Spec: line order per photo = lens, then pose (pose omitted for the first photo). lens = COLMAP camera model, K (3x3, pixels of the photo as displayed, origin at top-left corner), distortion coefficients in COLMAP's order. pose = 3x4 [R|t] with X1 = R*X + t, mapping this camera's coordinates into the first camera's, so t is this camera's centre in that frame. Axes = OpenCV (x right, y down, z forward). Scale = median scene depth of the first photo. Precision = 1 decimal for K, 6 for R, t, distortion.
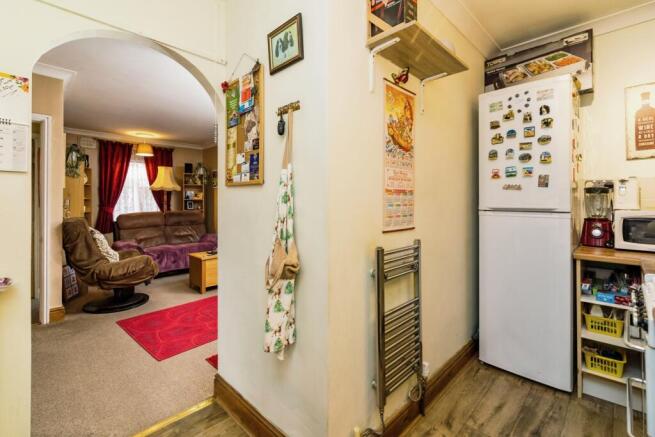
lens RADIAL K [[303.9, 0, 322.2], [0, 303.9, 202.5], [0, 0, 1]] dist [0.002662, 0.000181]
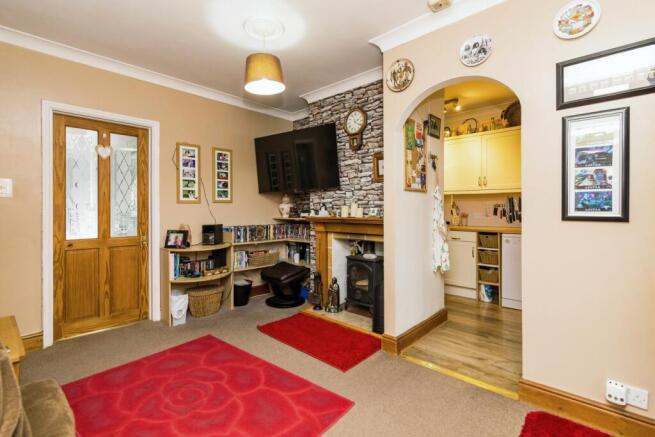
lens RADIAL K [[303.9, 0, 322.7], [0, 303.9, 210.0], [0, 0, 1]] dist [0.002662, 0.000181]
pose [[-0.041411, -0.011144, 0.999080, -1.781025], [0.004490, 0.999926, 0.011339, 0.021724], [-0.999132, 0.004955, -0.041358, 1.521496]]
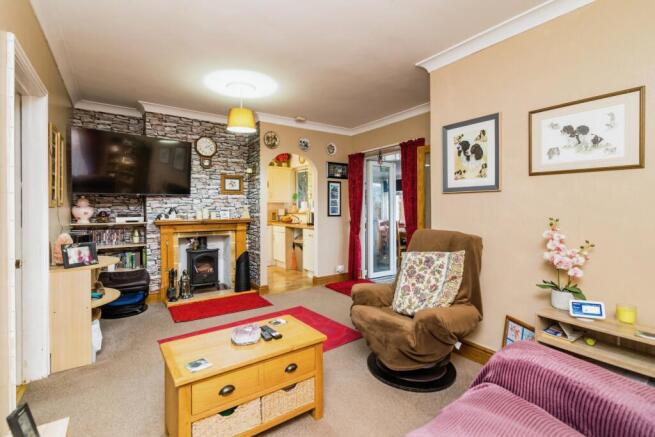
lens RADIAL K [[303.9, 0, 325.8], [0, 303.9, 211.7], [0, 0, 1]] dist [0.002662, 0.000181]
pose [[-0.984393, -0.010189, 0.175692, -1.293762], [-0.007574, 0.999850, 0.015548, -0.019599], [-0.175824, 0.013975, -0.984322, 3.575405]]
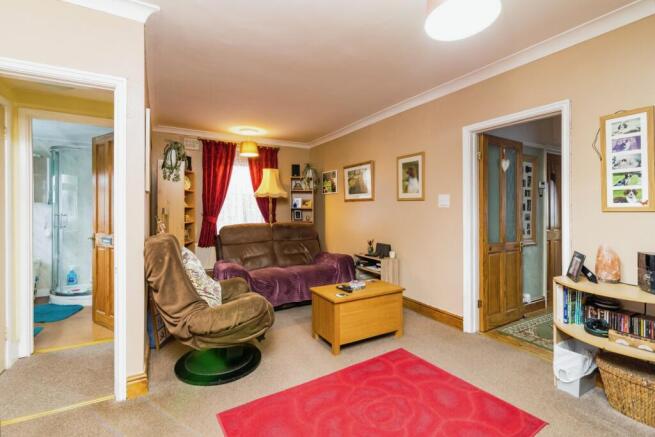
lens RADIAL K [[303.9, 0, 325.5], [0, 303.9, 209.5], [0, 0, 1]] dist [0.002662, 0.000181]
pose [[0.965413, -0.001474, -0.260720, -0.574951], [0.000391, 0.999991, -0.004207, -0.008947], [0.260724, 0.003959, 0.965405, 0.874856]]
